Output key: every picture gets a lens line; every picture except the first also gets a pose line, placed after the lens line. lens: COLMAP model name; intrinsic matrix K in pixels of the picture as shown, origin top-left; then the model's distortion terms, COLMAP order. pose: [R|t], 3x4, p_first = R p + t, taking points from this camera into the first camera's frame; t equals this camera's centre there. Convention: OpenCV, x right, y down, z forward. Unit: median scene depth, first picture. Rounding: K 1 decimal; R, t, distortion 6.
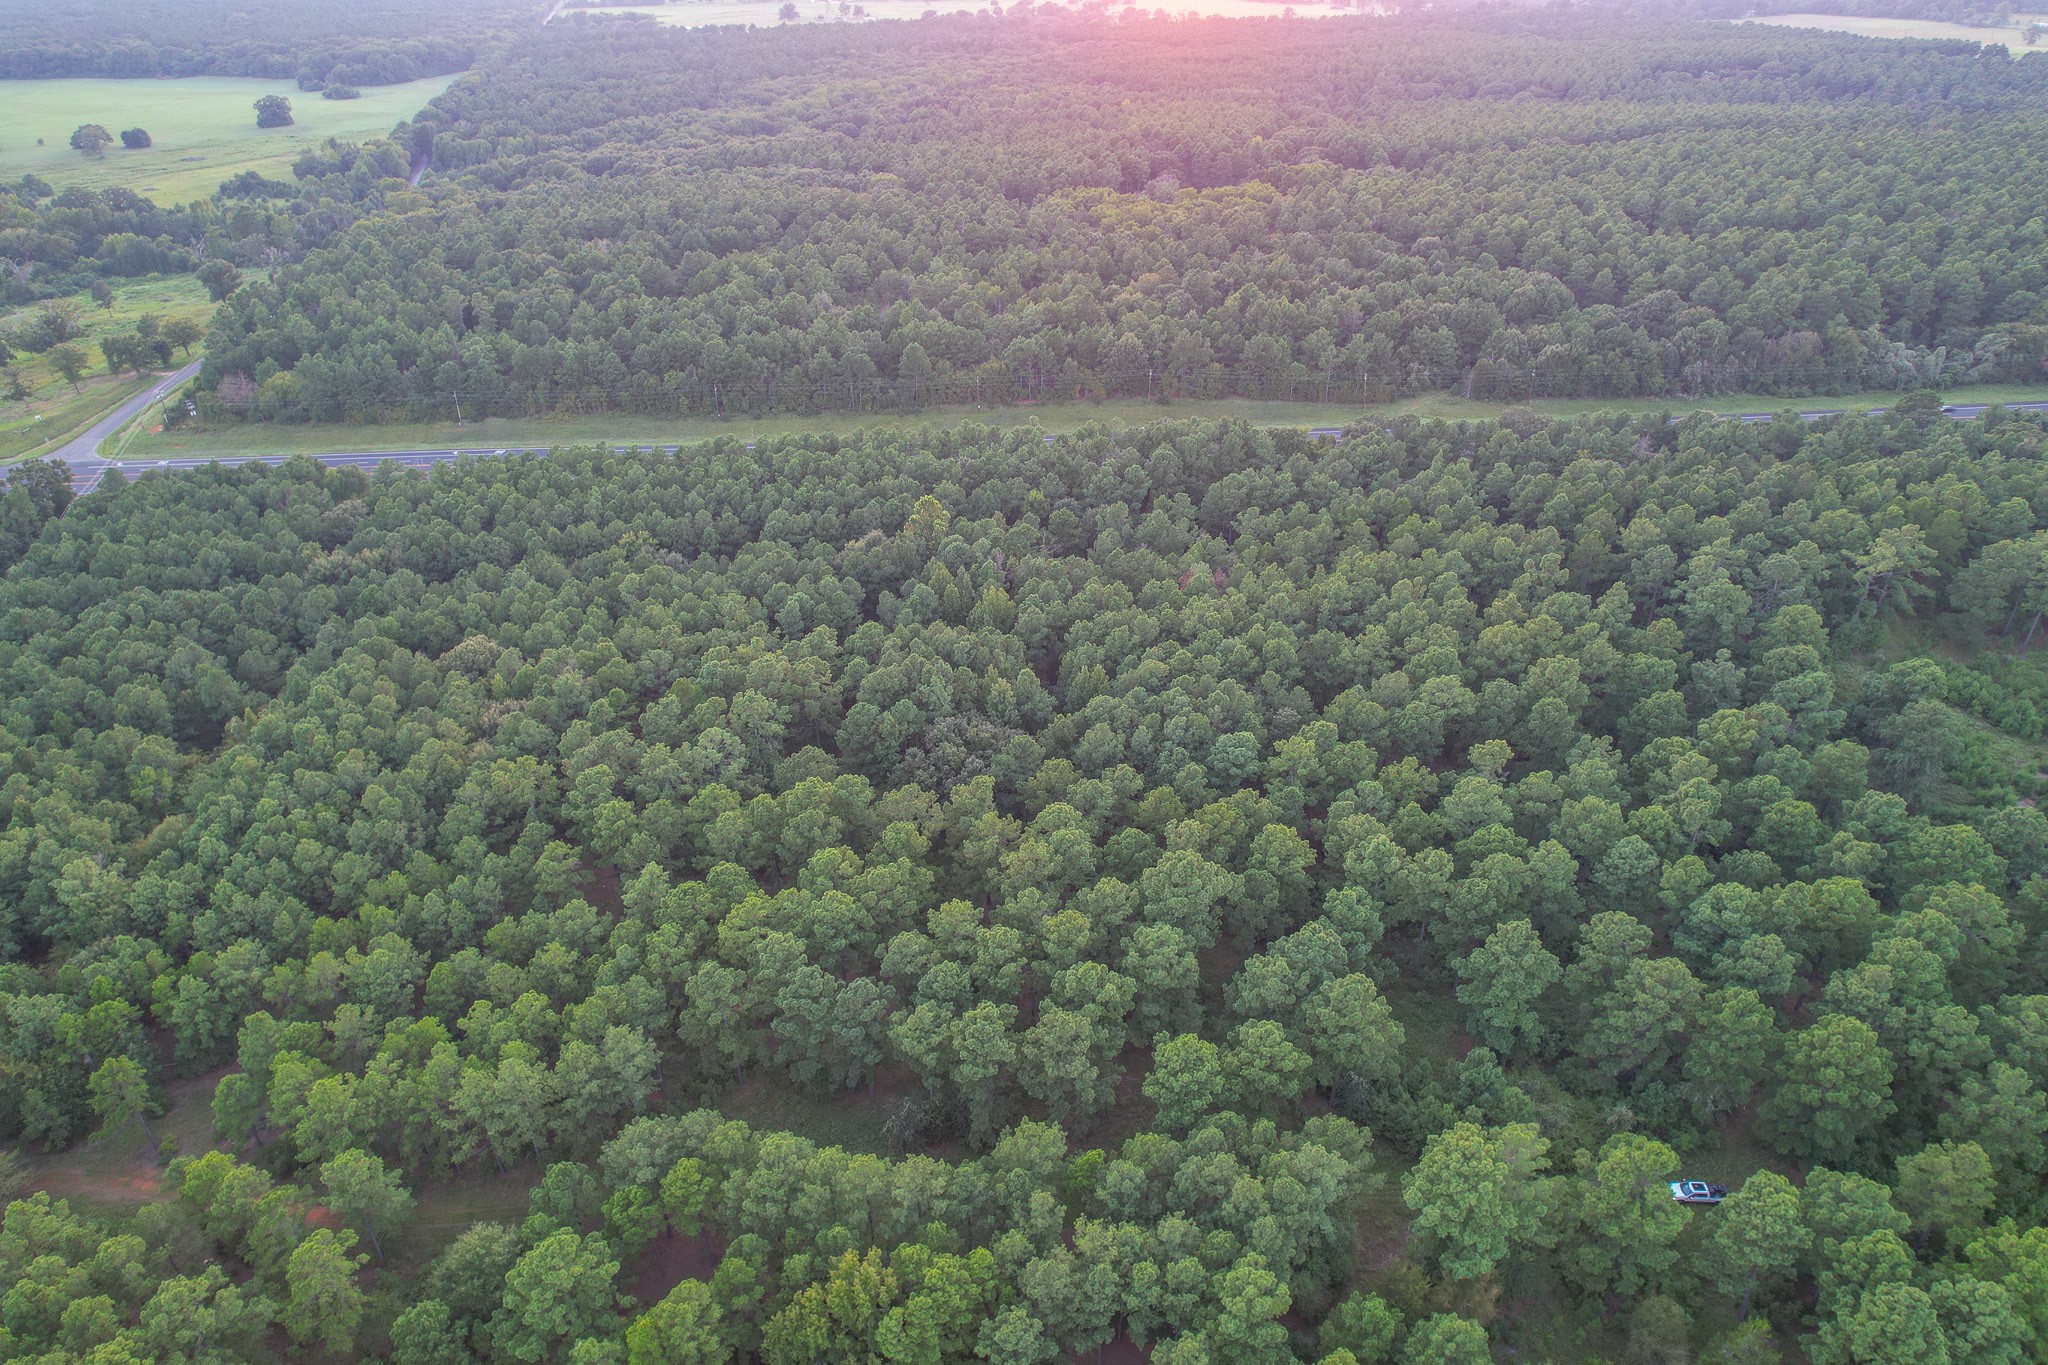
lens RADIAL K [[1255.8, 0, 1024.0], [0, 1255.8, 682.5], [0, 0, 1]] dist [-0.065724, 0.051188]
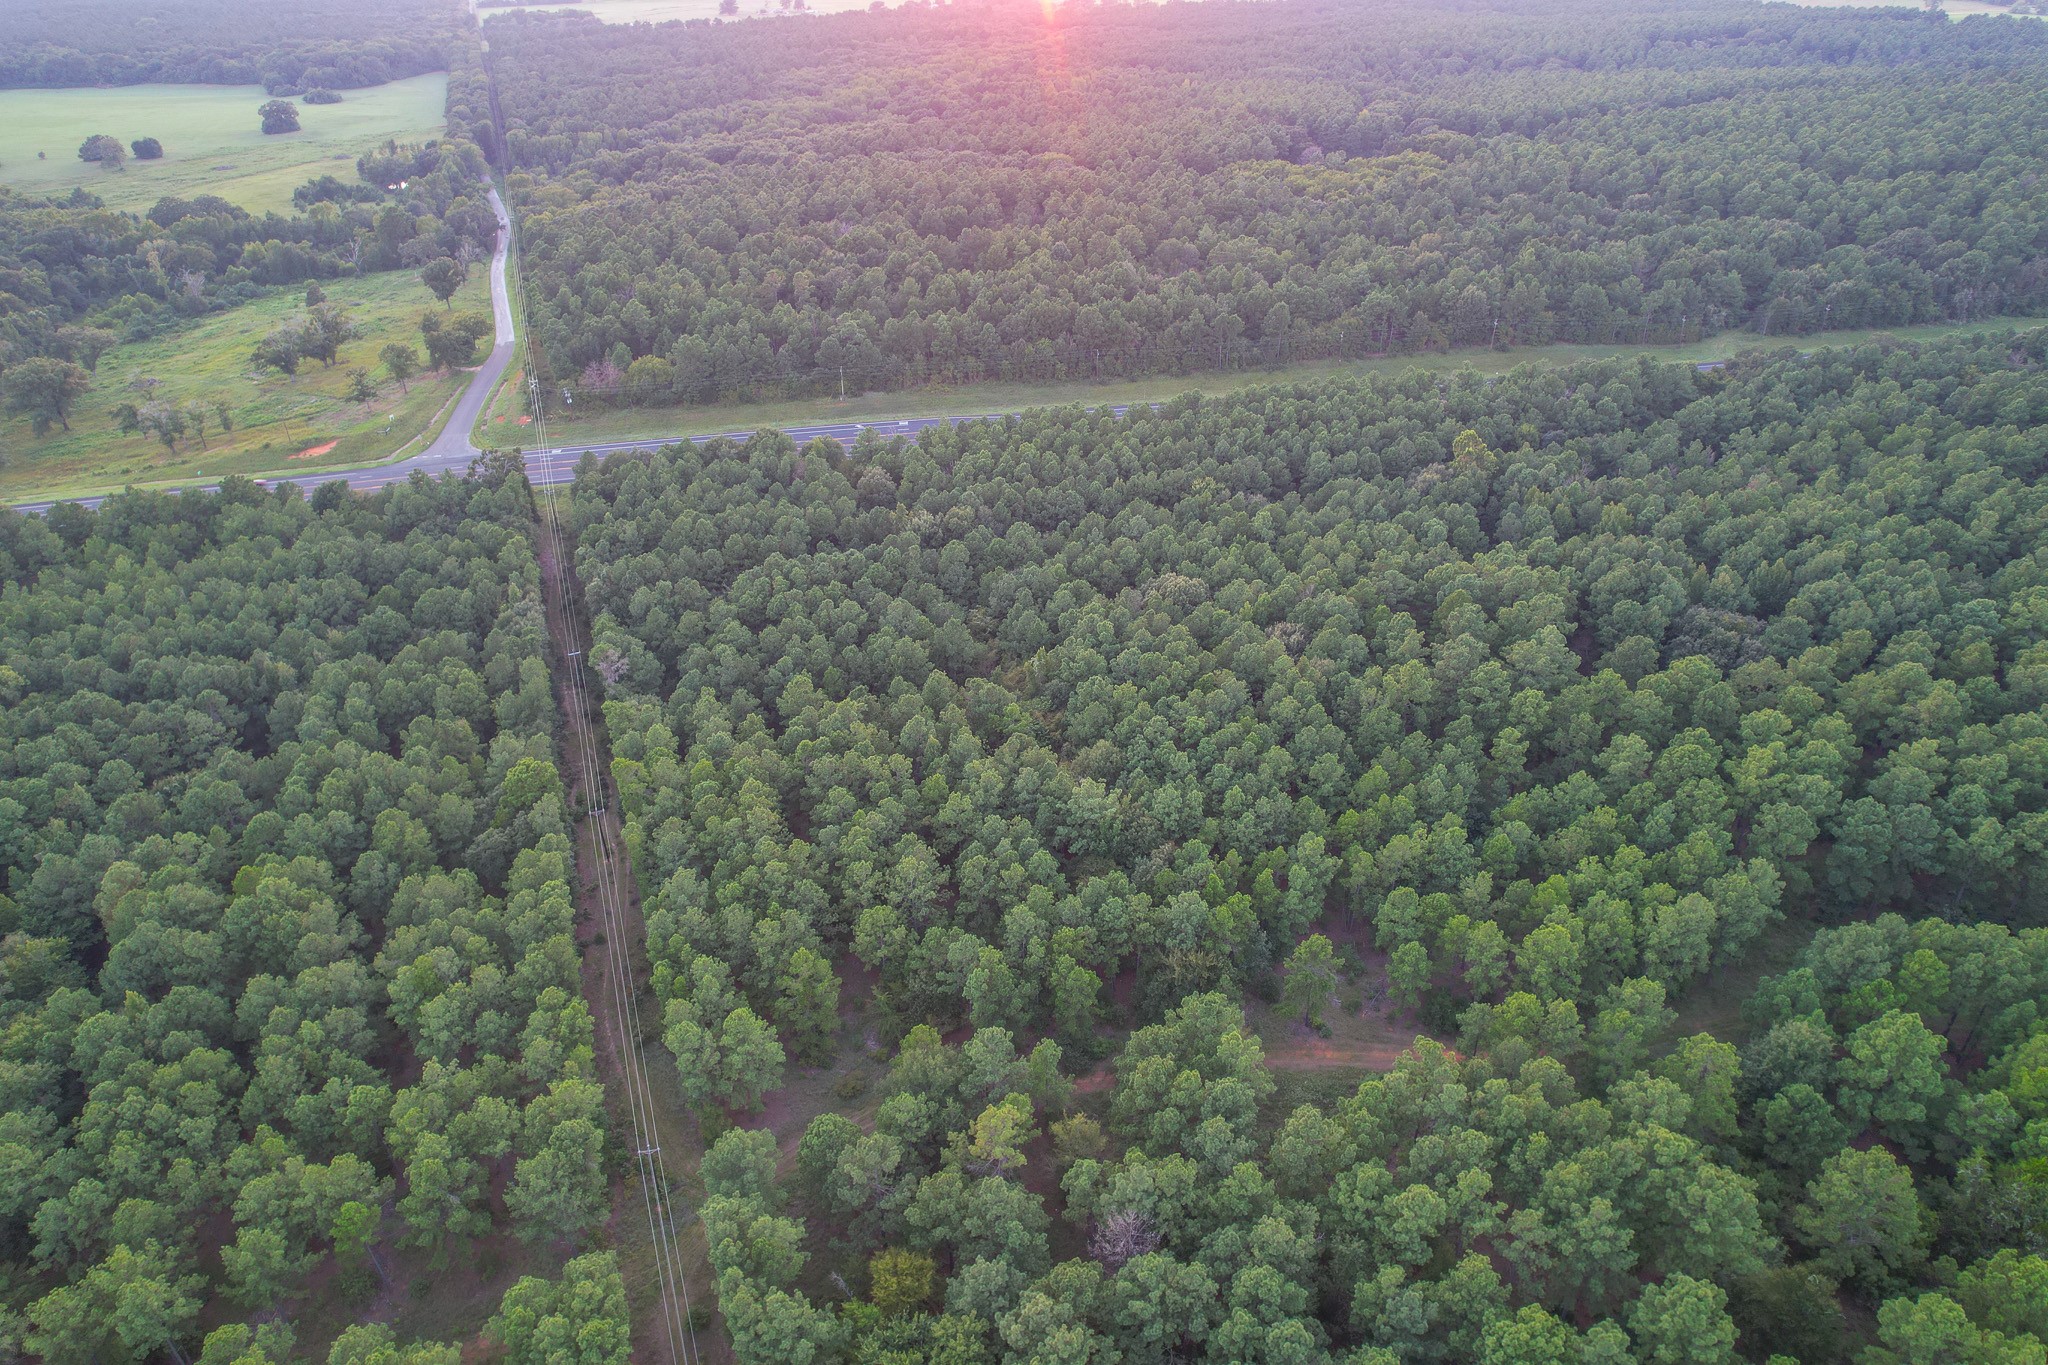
lens RADIAL K [[1255.8, 0, 1024.0], [0, 1255.8, 682.5], [0, 0, 1]] dist [-0.065724, 0.051188]
pose [[0.992932, -0.072182, 0.094214, -0.407331], [0.071707, 0.997390, 0.008425, 0.022035], [-0.094576, -0.001610, 0.995516, -0.023092]]
